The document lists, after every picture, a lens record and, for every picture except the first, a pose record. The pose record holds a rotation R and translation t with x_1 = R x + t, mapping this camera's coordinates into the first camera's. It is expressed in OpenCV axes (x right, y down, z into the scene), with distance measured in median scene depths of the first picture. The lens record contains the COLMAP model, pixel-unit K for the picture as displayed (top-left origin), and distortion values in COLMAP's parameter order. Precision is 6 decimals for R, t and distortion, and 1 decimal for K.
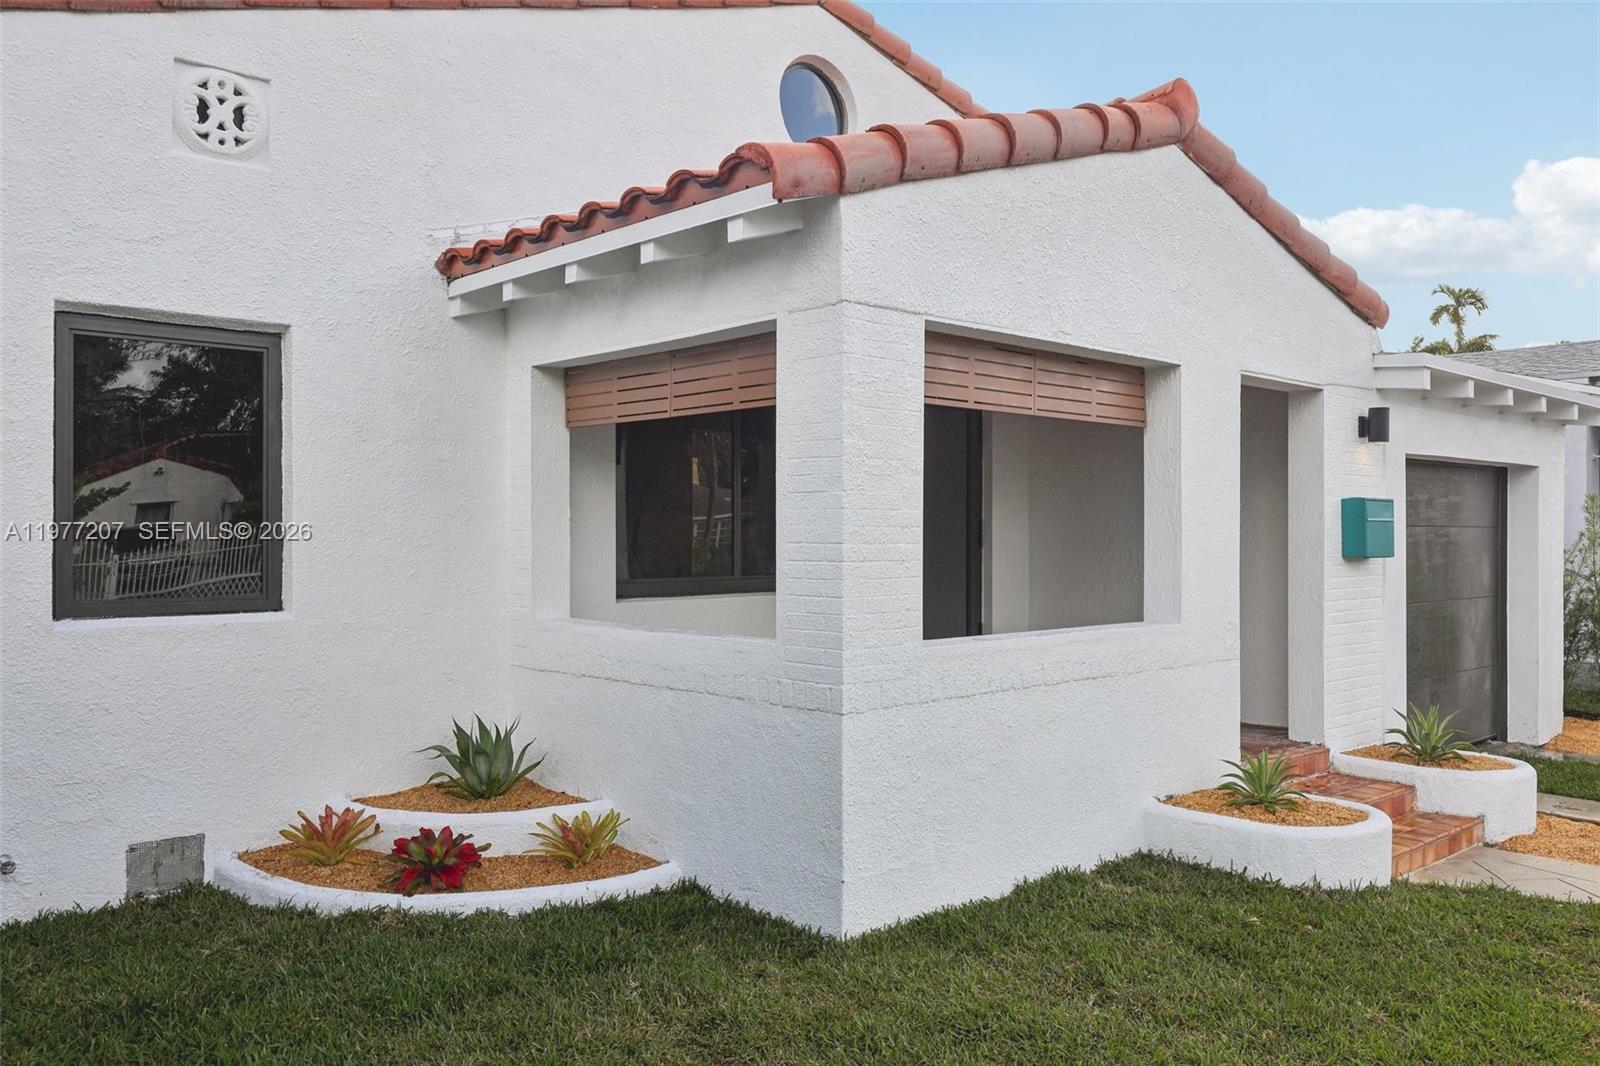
lens RADIAL K [[1238.4, 0, 800.0], [0, 1238.4, 533.0], [0, 0, 1]] dist [0.000332, -0.005422]
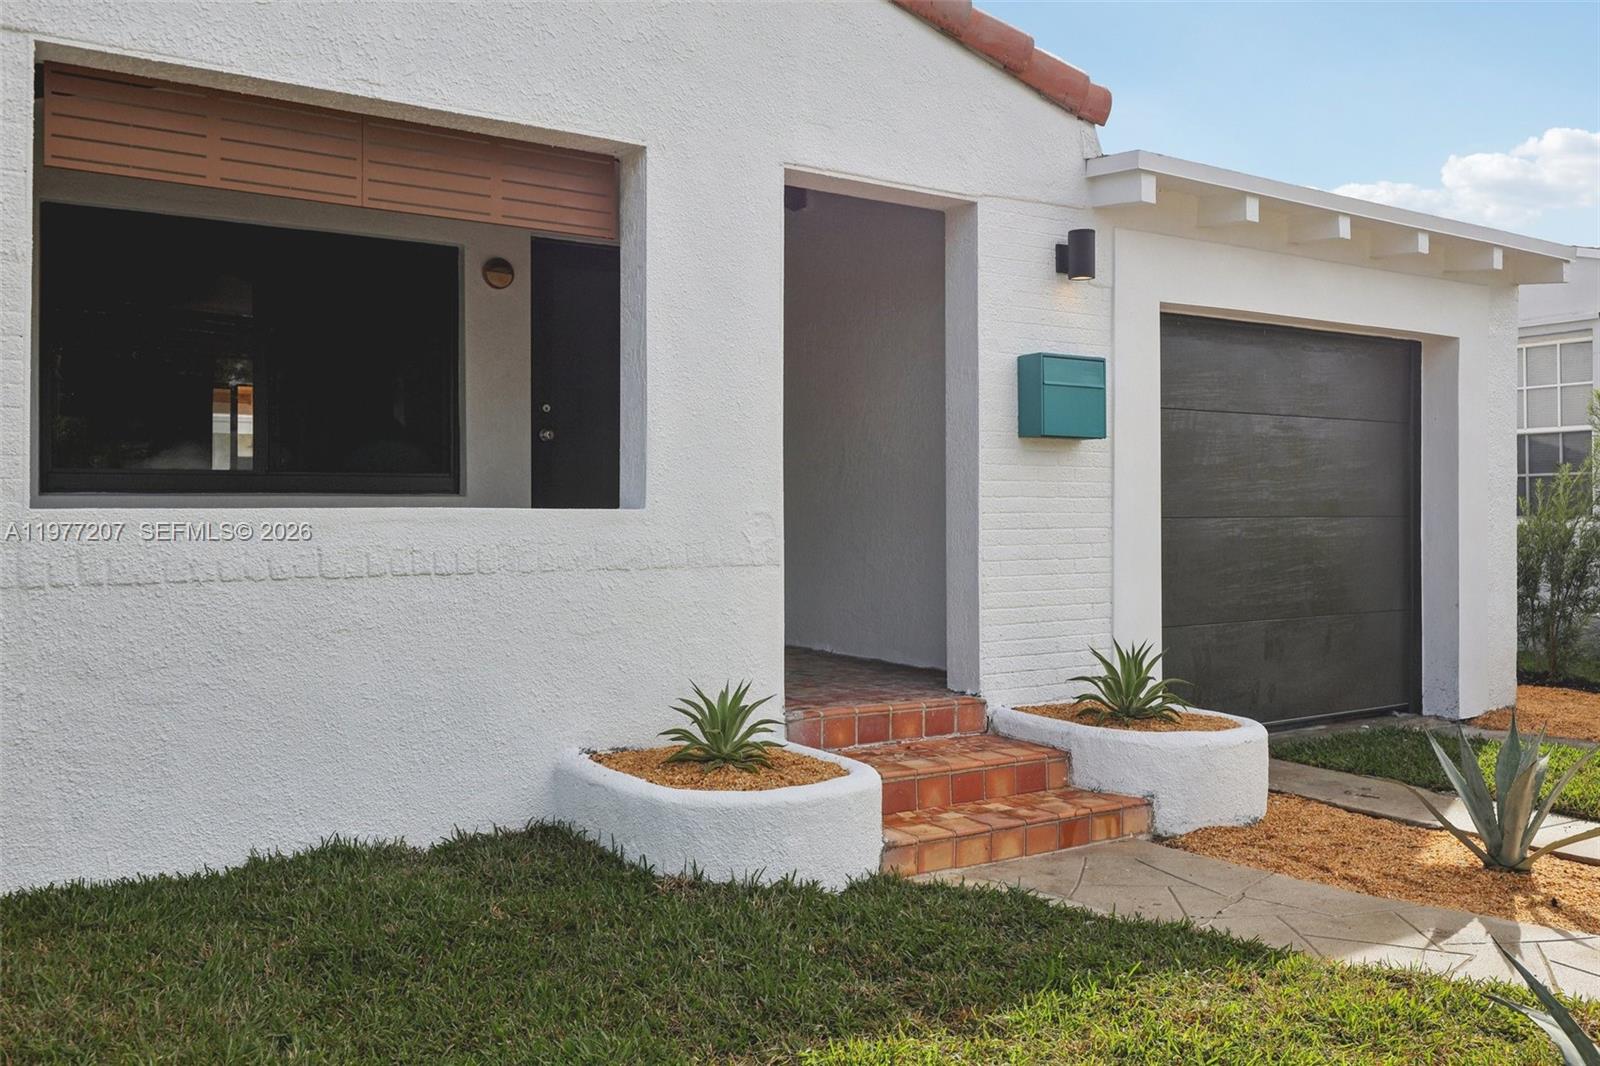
lens RADIAL K [[1323.7, 0, 803.2], [0, 1323.7, 515.7], [0, 0, 1]] dist [-0.005487, -0.000099]
pose [[0.988710, -0.001663, -0.149830, 0.554288], [0.001850, 0.999998, 0.001107, 0.083144], [0.149828, -0.001372, 0.988711, 0.283000]]
